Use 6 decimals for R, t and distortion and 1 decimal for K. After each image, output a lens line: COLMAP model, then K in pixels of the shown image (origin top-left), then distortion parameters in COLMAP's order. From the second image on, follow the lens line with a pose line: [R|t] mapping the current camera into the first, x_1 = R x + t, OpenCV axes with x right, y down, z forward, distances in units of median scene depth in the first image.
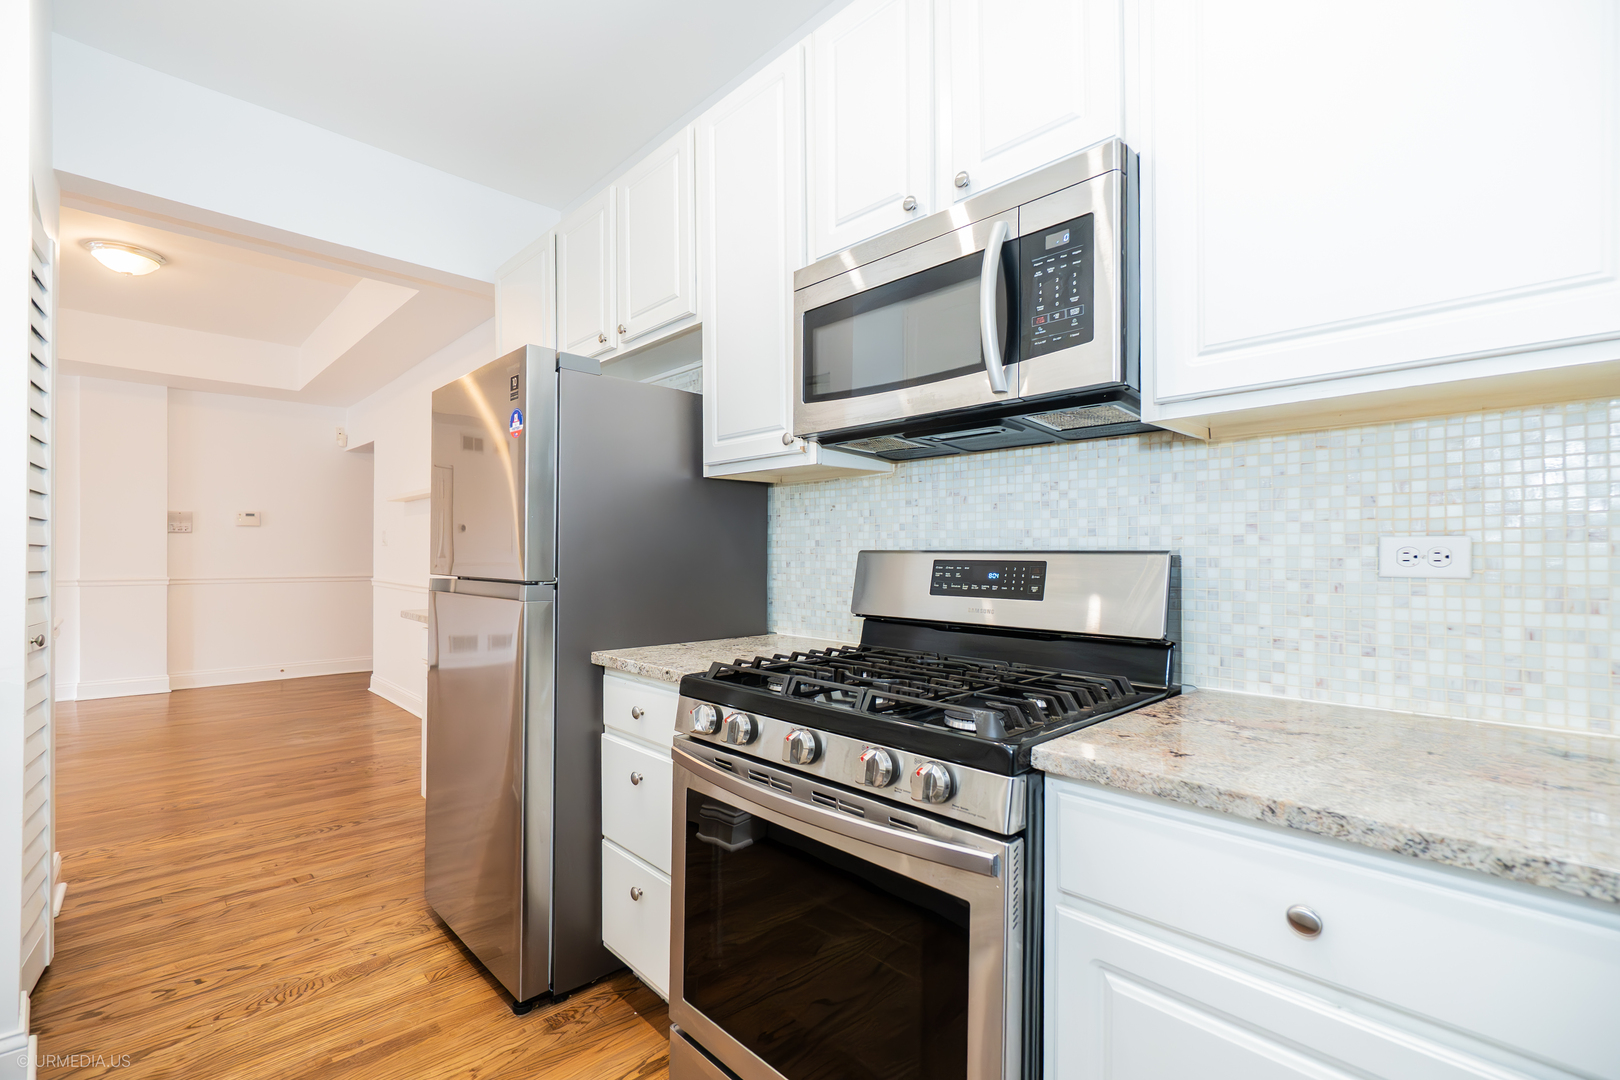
lens RADIAL K [[713.0, 0, 815.1], [0, 713.0, 545.1], [0, 0, 1]] dist [0.000076, 0.000479]
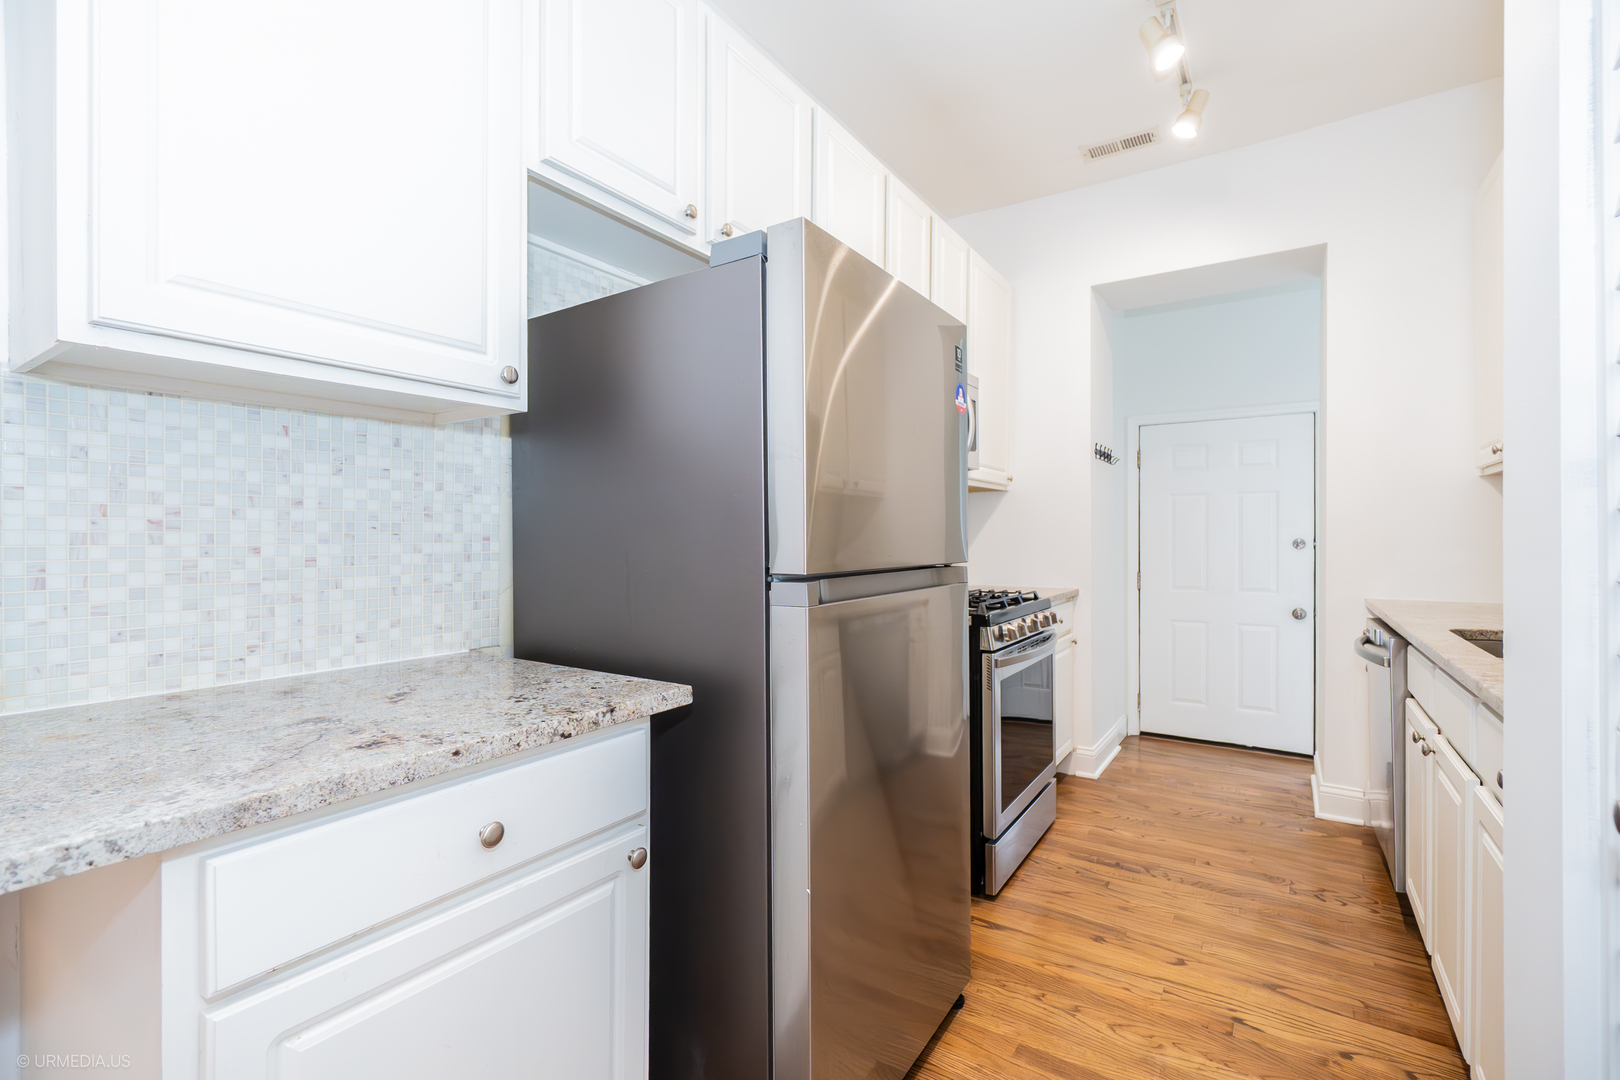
lens RADIAL K [[713.0, 0, 811.2], [0, 713.0, 534.7], [0, 0, 1]] dist [0.000076, 0.000479]
pose [[-0.209545, -0.008849, 0.977759, -1.292367], [-0.011330, 0.999914, 0.006621, 0.005856], [-0.977733, -0.009691, -0.209627, 1.376597]]
